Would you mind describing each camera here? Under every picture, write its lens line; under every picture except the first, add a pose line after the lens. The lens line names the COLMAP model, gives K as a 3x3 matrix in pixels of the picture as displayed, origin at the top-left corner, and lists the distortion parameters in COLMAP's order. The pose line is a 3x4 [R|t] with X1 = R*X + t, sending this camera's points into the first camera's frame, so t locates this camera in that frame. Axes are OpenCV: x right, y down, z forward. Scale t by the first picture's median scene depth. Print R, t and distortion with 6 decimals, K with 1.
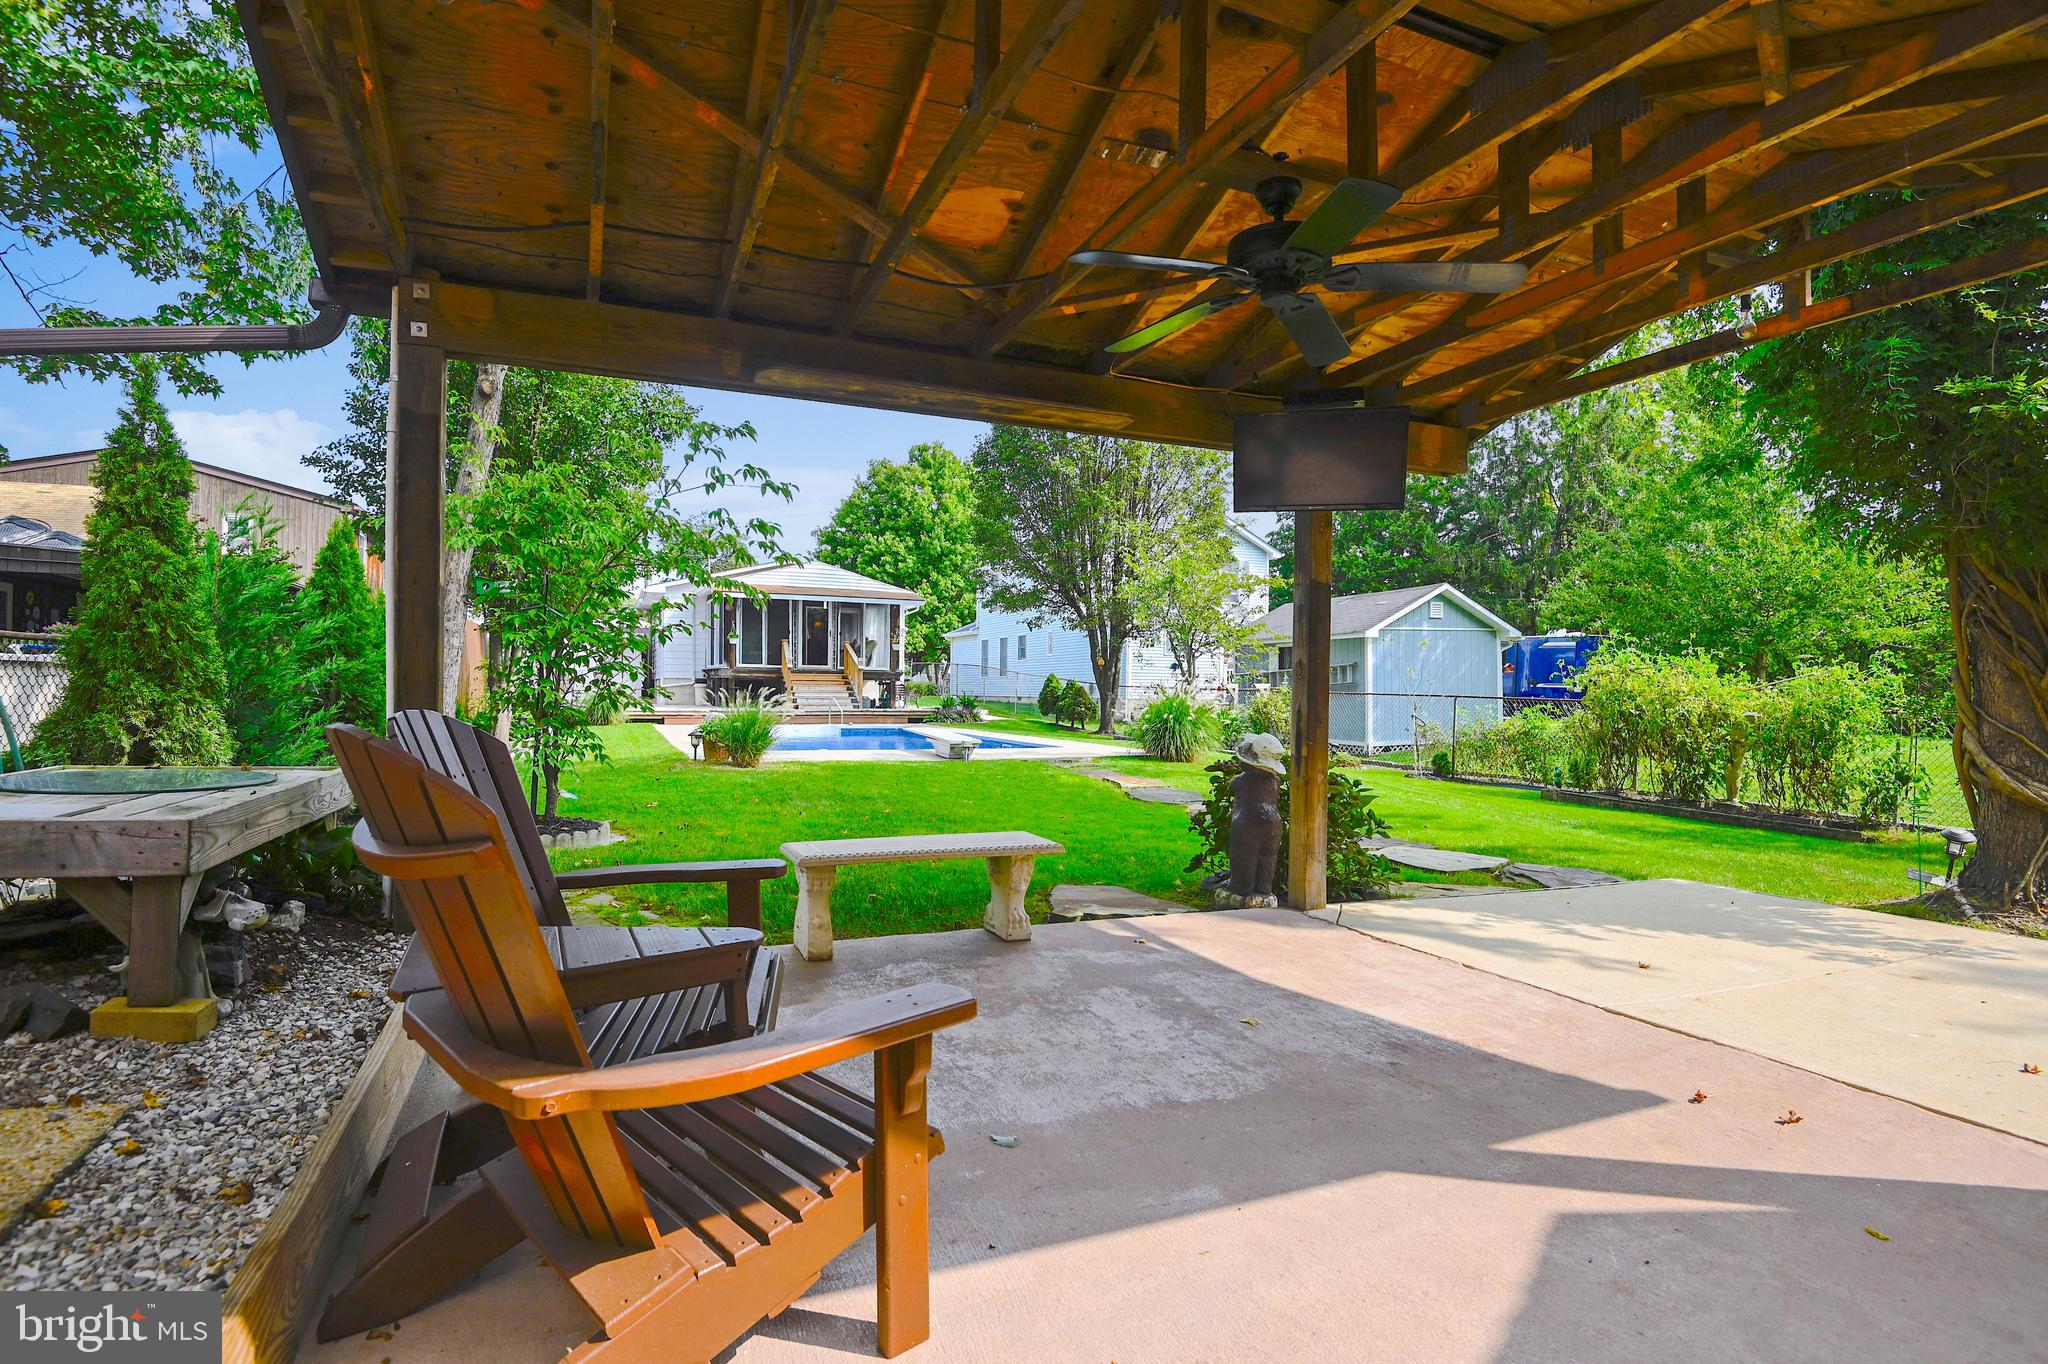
lens RADIAL K [[968.4, 0, 1027.7], [0, 968.4, 709.0], [0, 0, 1]] dist [-0.000555, 0.000008]
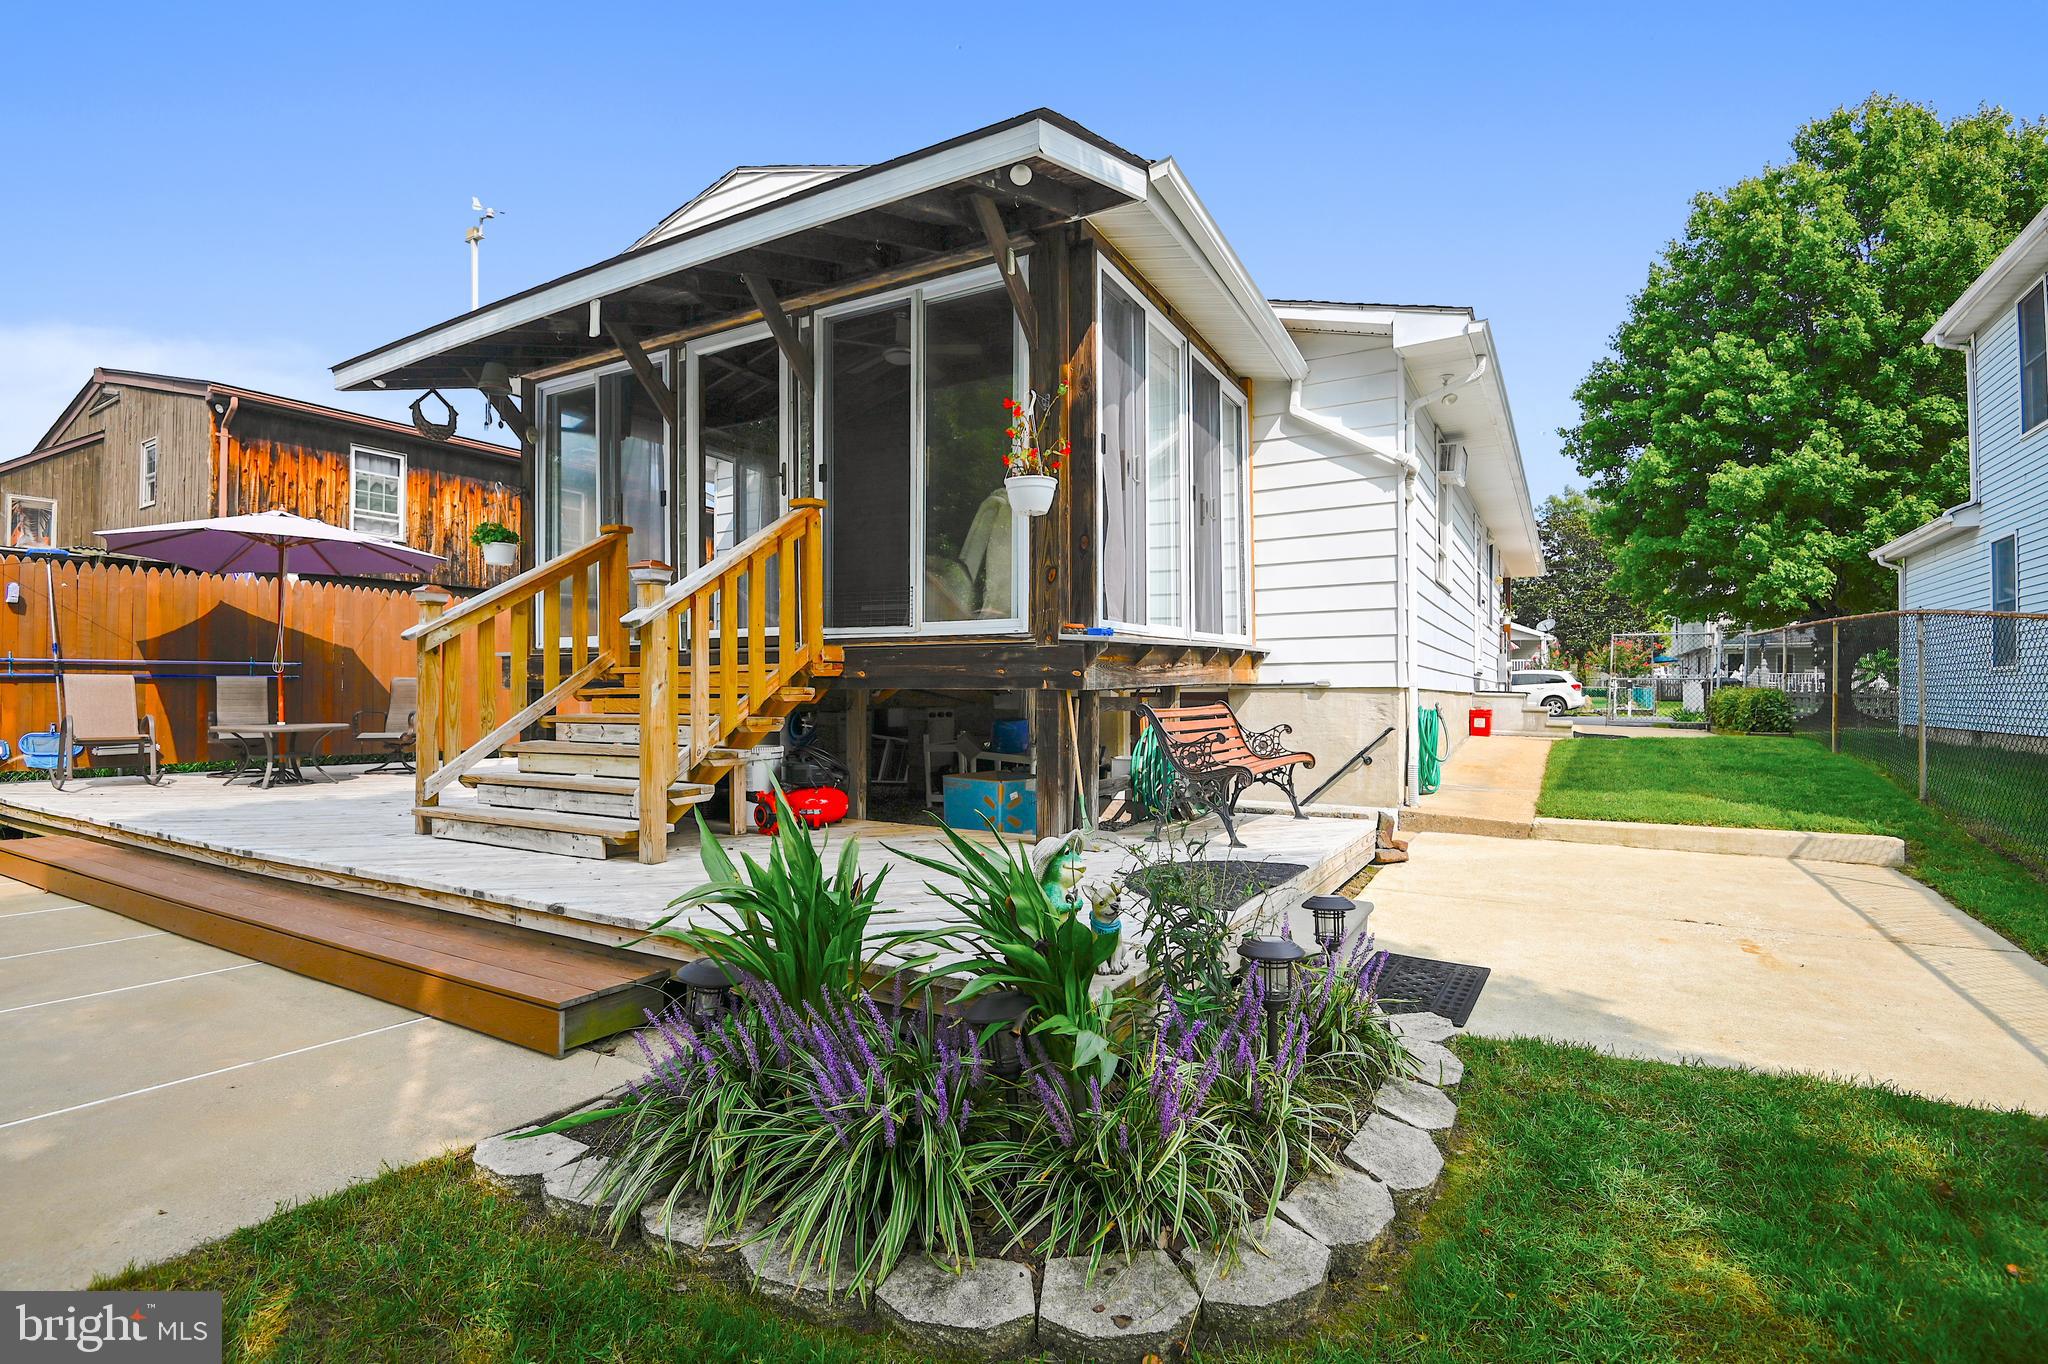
lens RADIAL K [[972.8, 0, 1024.0], [0, 972.8, 682.0], [0, 0, 1]] dist [-0.024387, -0.000305]
pose [[0.602582, -0.014295, -0.797929, 0.012715], [0.002265, 0.999866, -0.016202, -0.039075], [0.798054, 0.007956, 0.602533, 0.952339]]
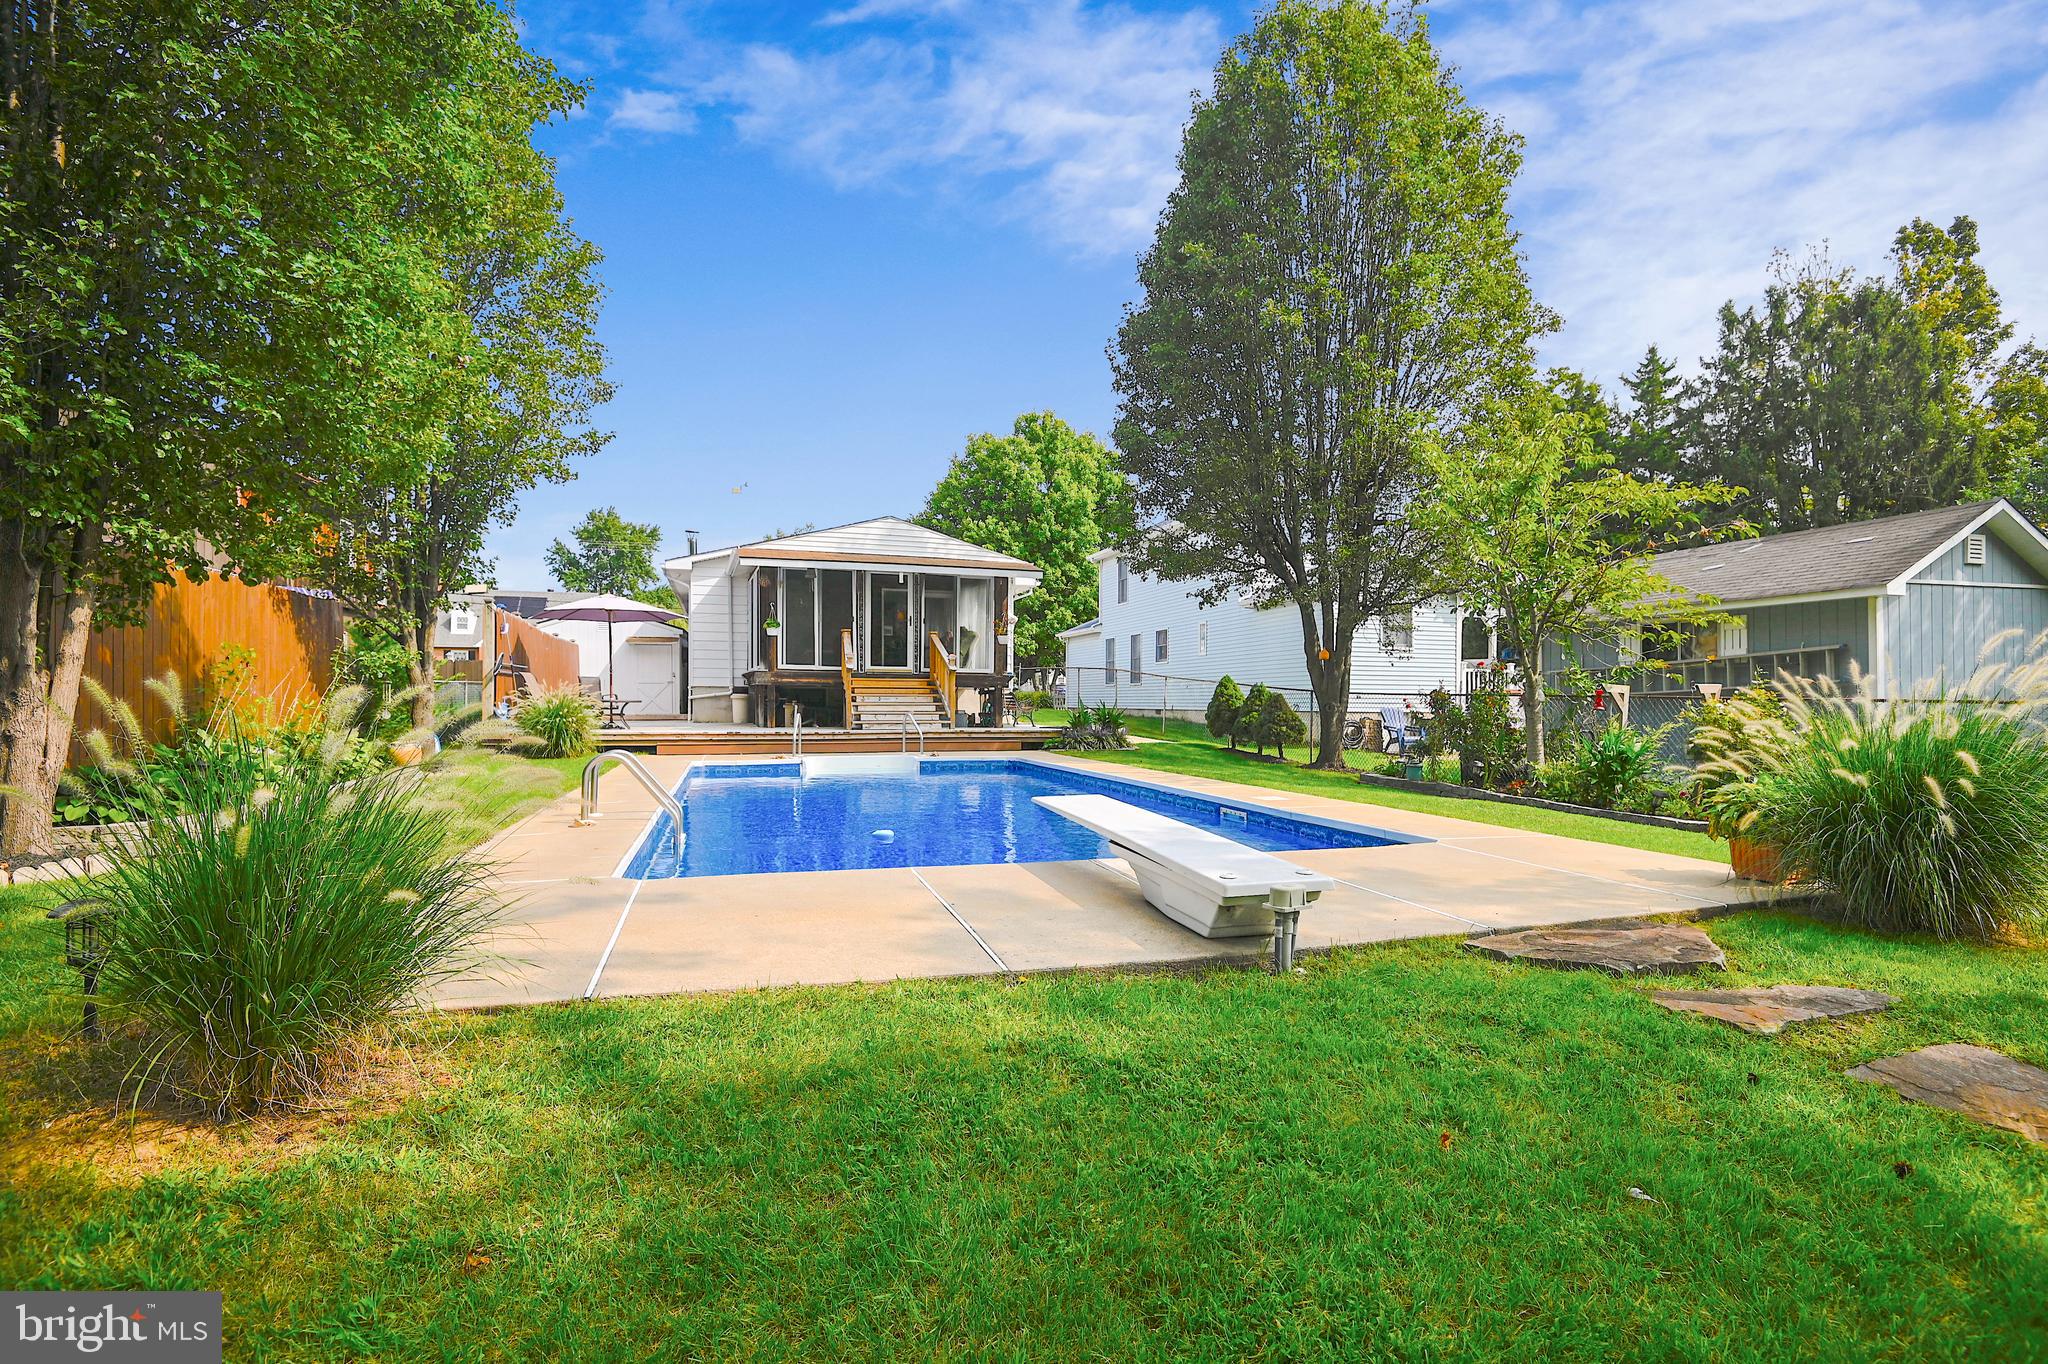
lens RADIAL K [[968.4, 0, 1027.7], [0, 968.4, 709.0], [0, 0, 1]] dist [-0.000555, 0.000008]
pose [[0.994524, -0.004633, -0.104406, -0.045538], [0.003433, 0.999926, -0.011676, -0.005517], [0.104453, 0.011254, 0.994466, 0.307213]]
